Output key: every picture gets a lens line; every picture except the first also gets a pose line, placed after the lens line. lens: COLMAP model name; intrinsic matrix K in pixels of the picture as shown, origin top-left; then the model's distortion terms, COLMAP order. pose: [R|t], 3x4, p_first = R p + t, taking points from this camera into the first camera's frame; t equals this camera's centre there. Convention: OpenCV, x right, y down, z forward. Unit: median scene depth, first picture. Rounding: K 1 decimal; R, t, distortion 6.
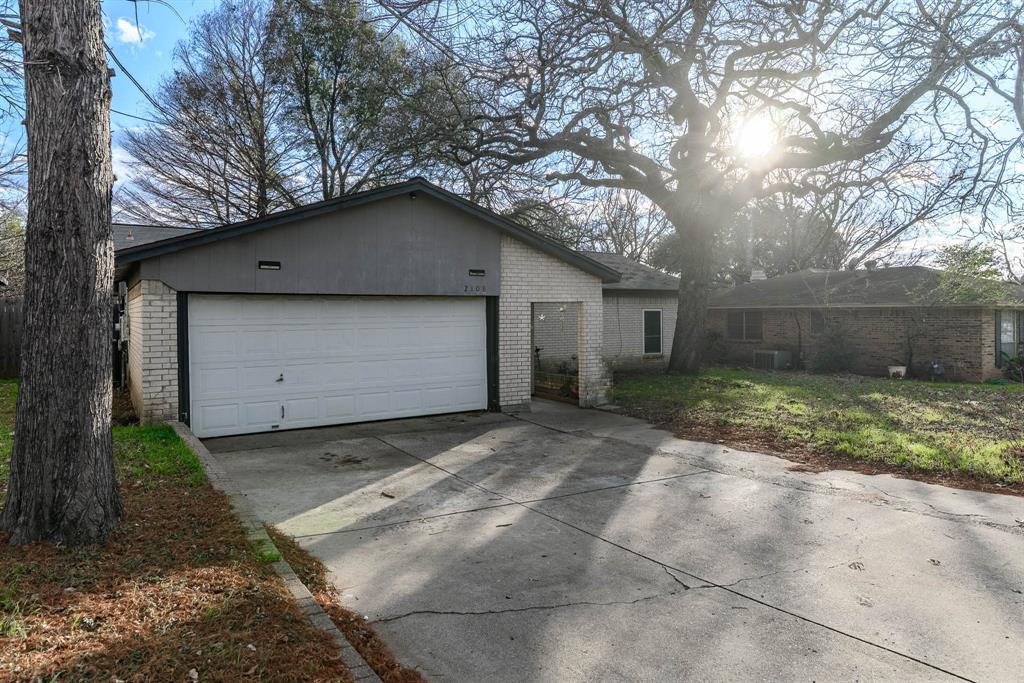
lens RADIAL K [[670.3, 0, 512.0], [0, 670.3, 341.5], [0, 0, 1]] dist [-0.001514, -0.000470]
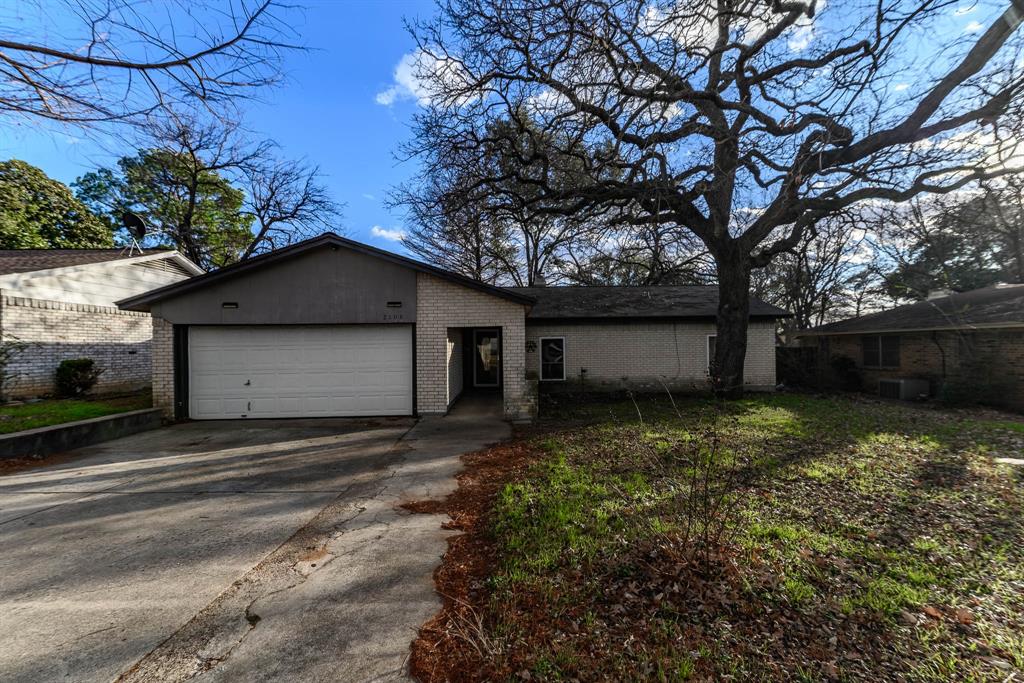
lens RADIAL K [[472.0, 0, 512.0], [0, 472.0, 341.5], [0, 0, 1]] dist [0.024419, 0.000010]
pose [[0.847460, -0.012270, -0.530718, 0.566711], [-0.015889, 0.998699, -0.048461, 0.005234], [0.530622, 0.049501, 0.846162, 0.355276]]
